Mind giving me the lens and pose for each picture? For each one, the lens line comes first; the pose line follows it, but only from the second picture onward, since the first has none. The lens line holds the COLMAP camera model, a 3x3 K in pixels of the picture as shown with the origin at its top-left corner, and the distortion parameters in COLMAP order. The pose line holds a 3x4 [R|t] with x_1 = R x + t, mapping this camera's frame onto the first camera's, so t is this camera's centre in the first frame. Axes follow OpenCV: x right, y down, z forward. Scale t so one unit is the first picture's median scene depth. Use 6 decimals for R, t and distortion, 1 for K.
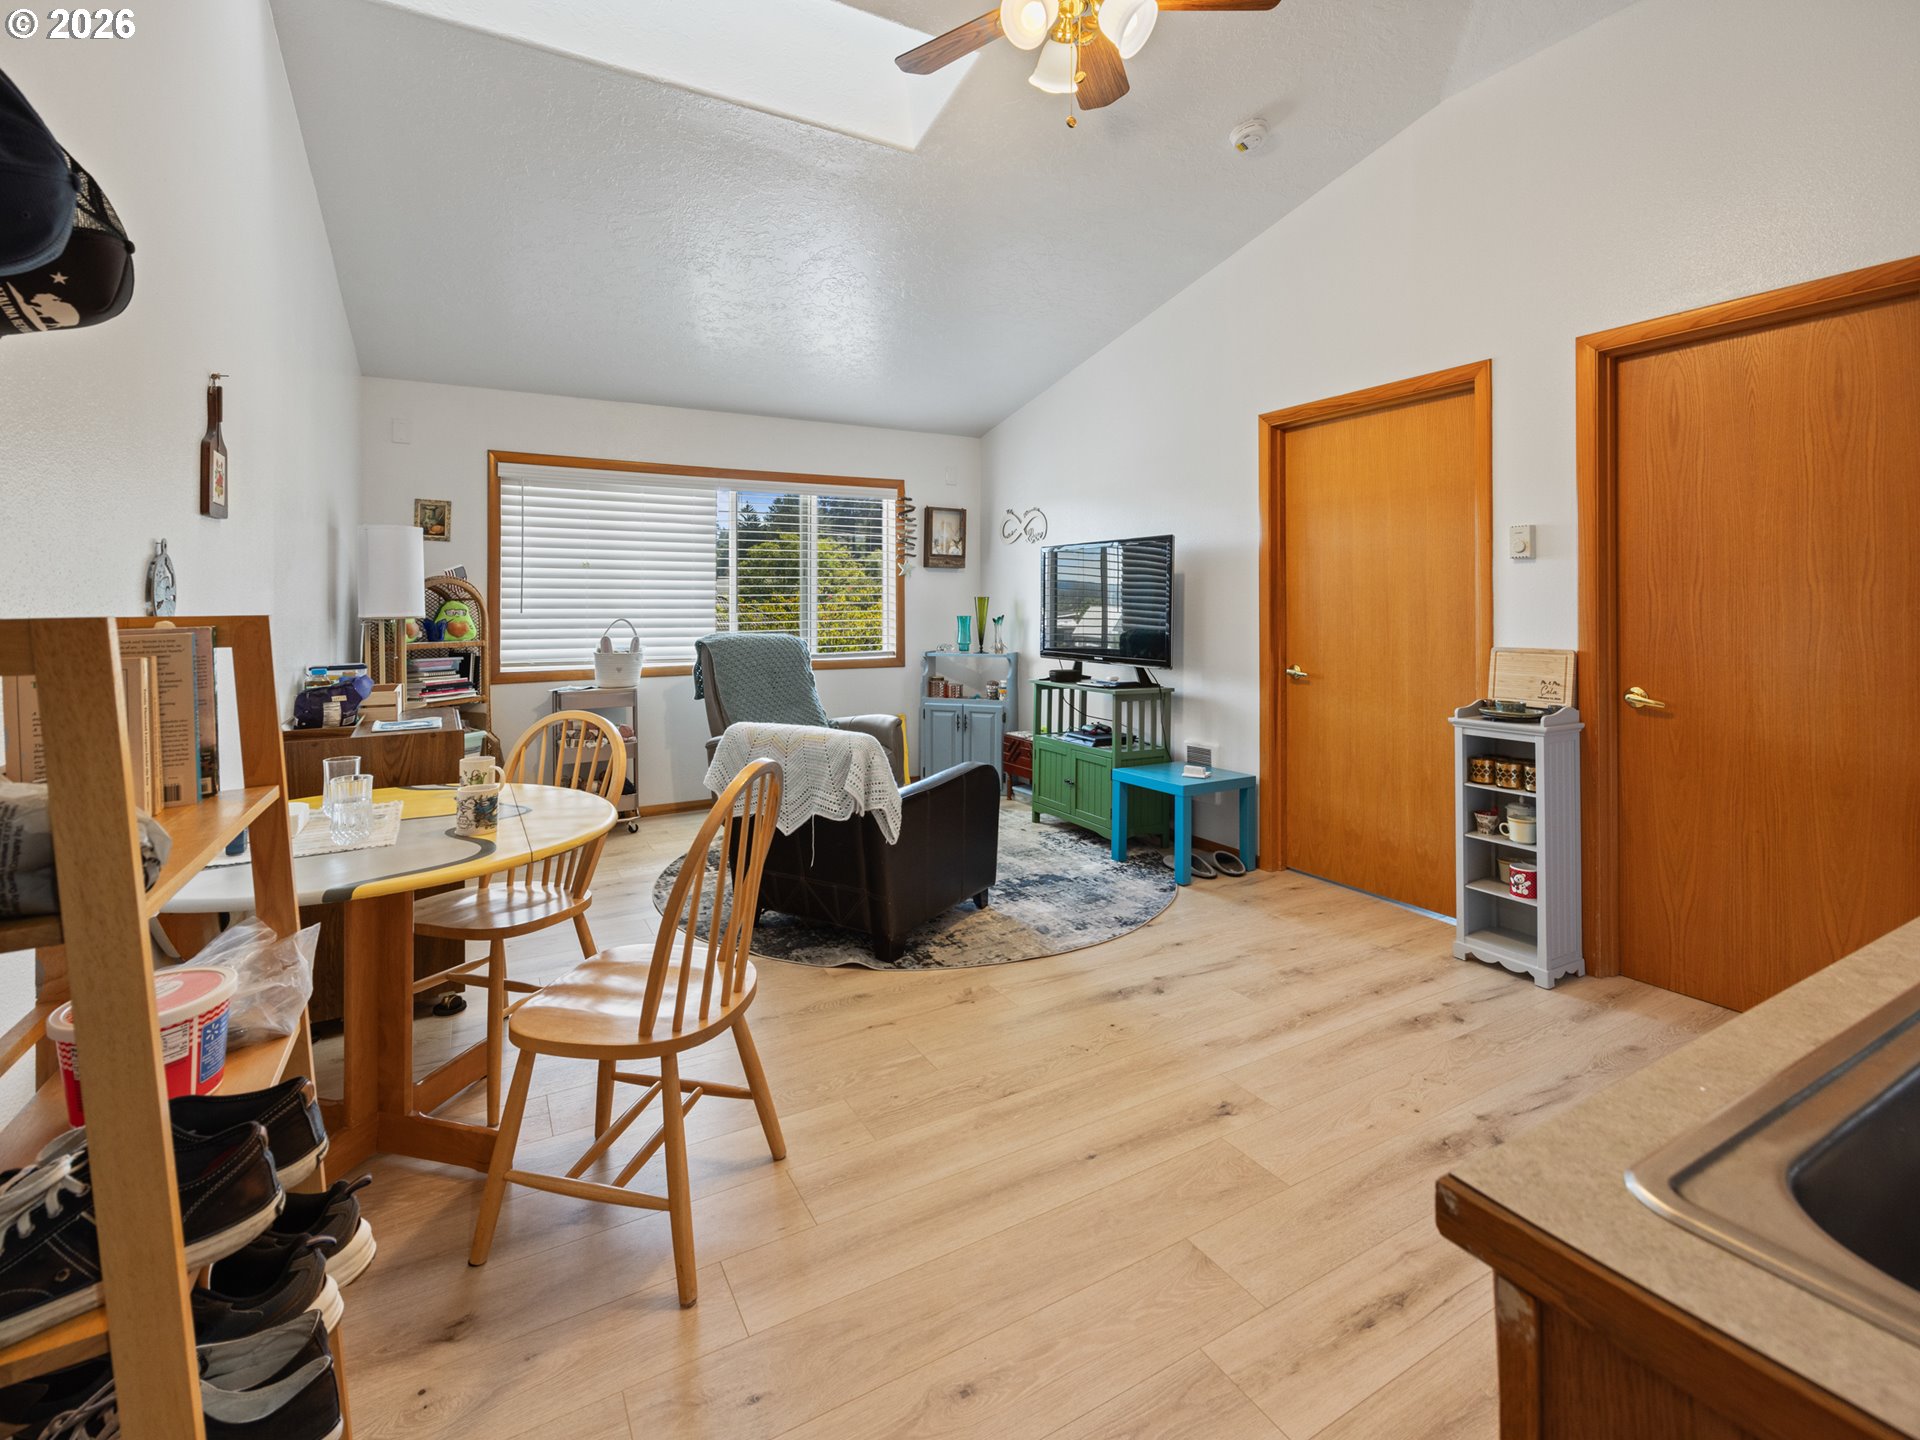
lens RADIAL K [[872.5, 0, 952.6], [0, 872.5, 608.0], [0, 0, 1]] dist [-0.004696, -0.000497]
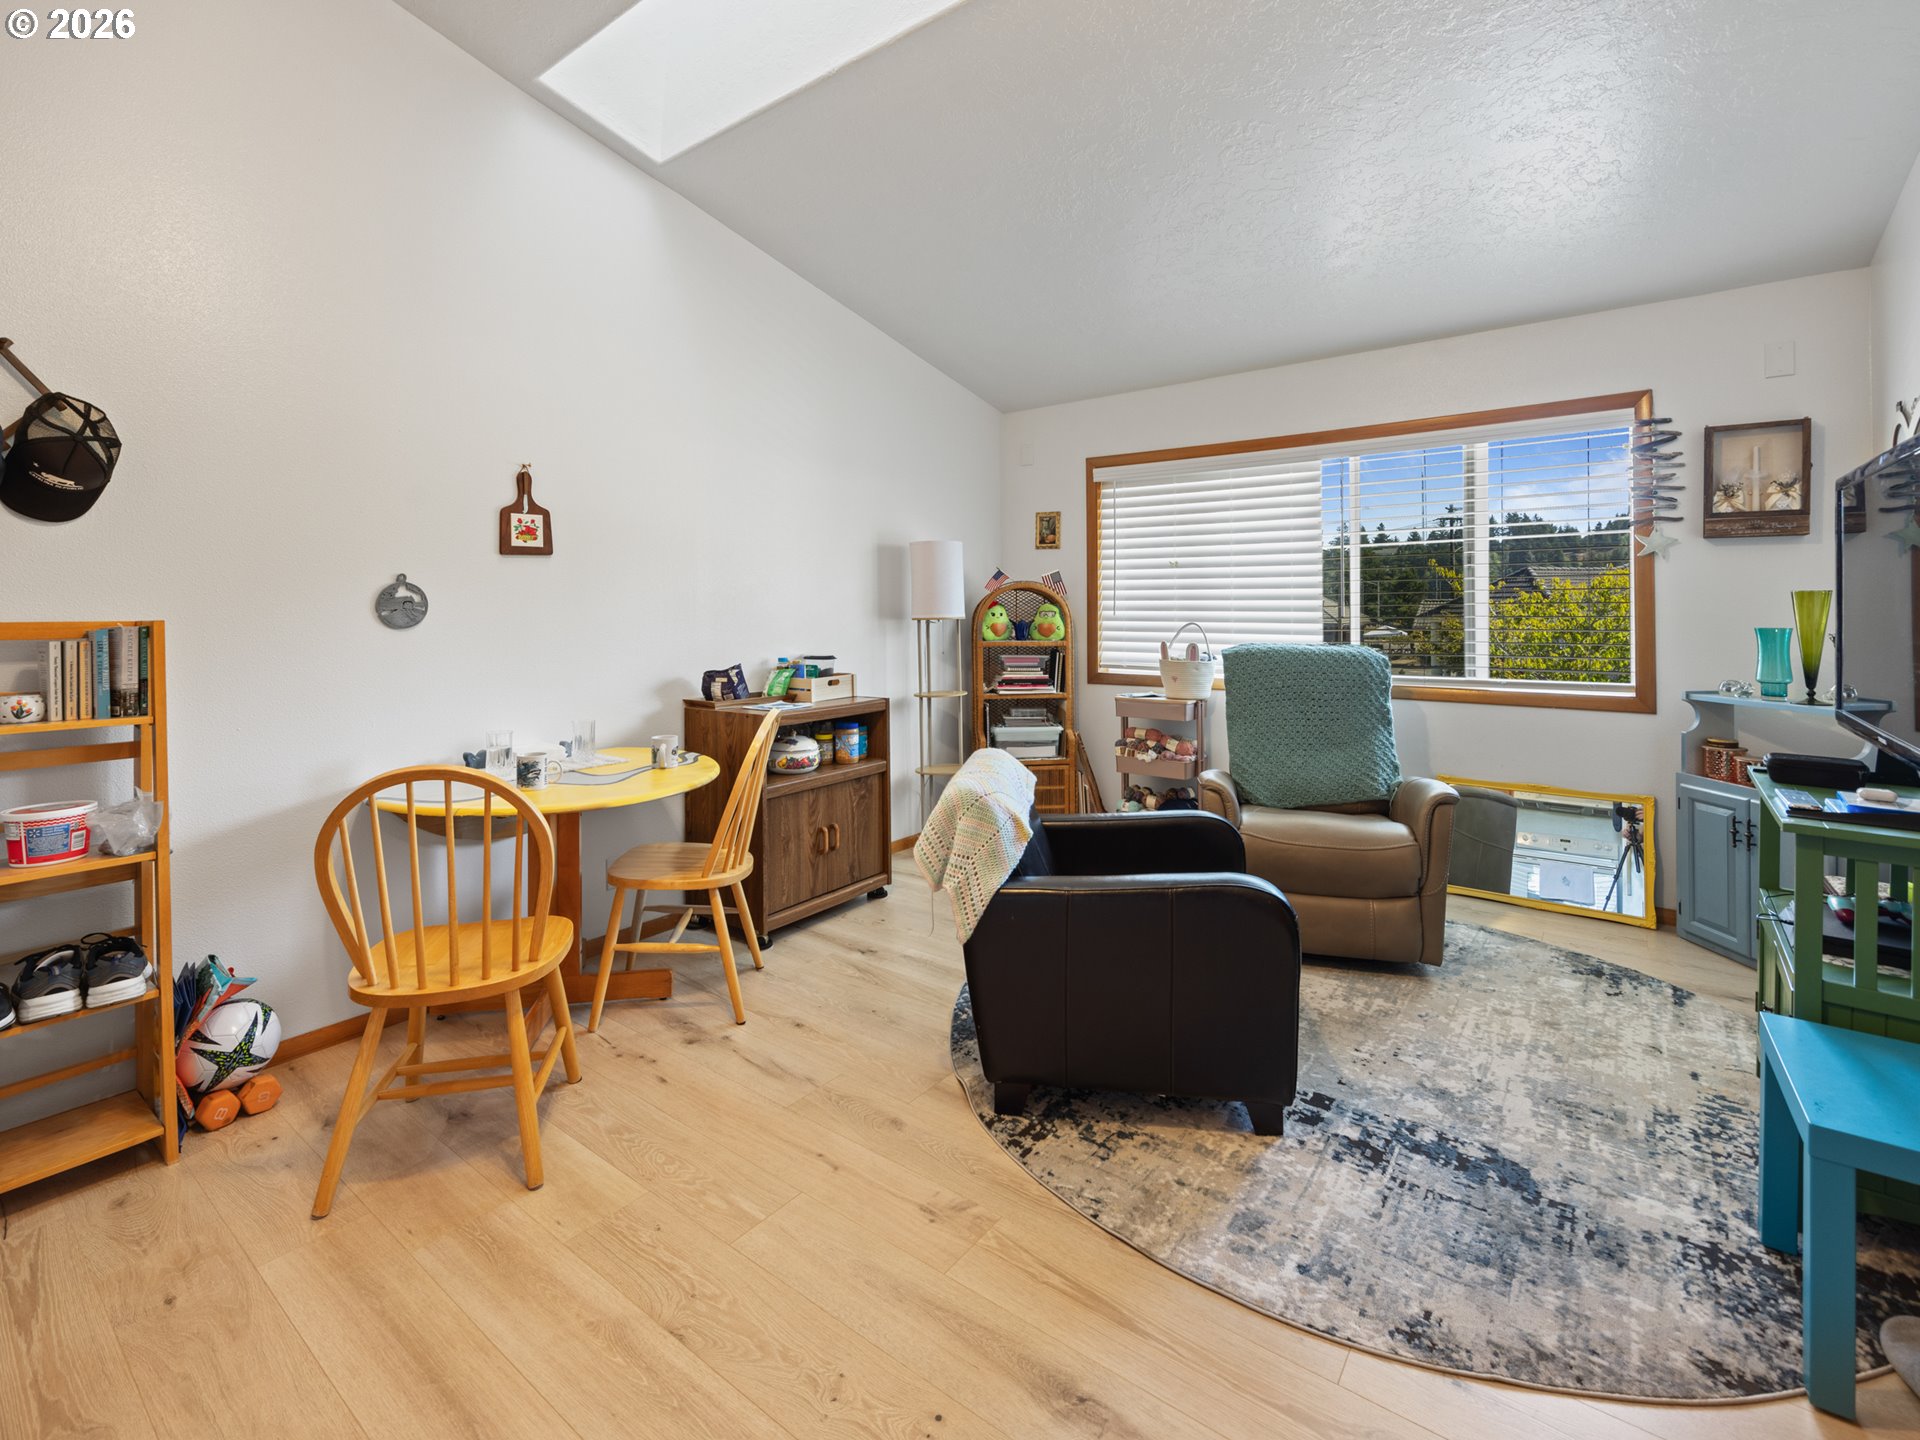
lens RADIAL K [[872.5, 0, 952.6], [0, 872.5, 608.0], [0, 0, 1]] dist [-0.004696, -0.000497]
pose [[0.395824, 0.002364, -0.918323, 0.383448], [0.000397, 0.999996, 0.002746, -0.005506], [0.918326, -0.001451, 0.395822, 0.462353]]
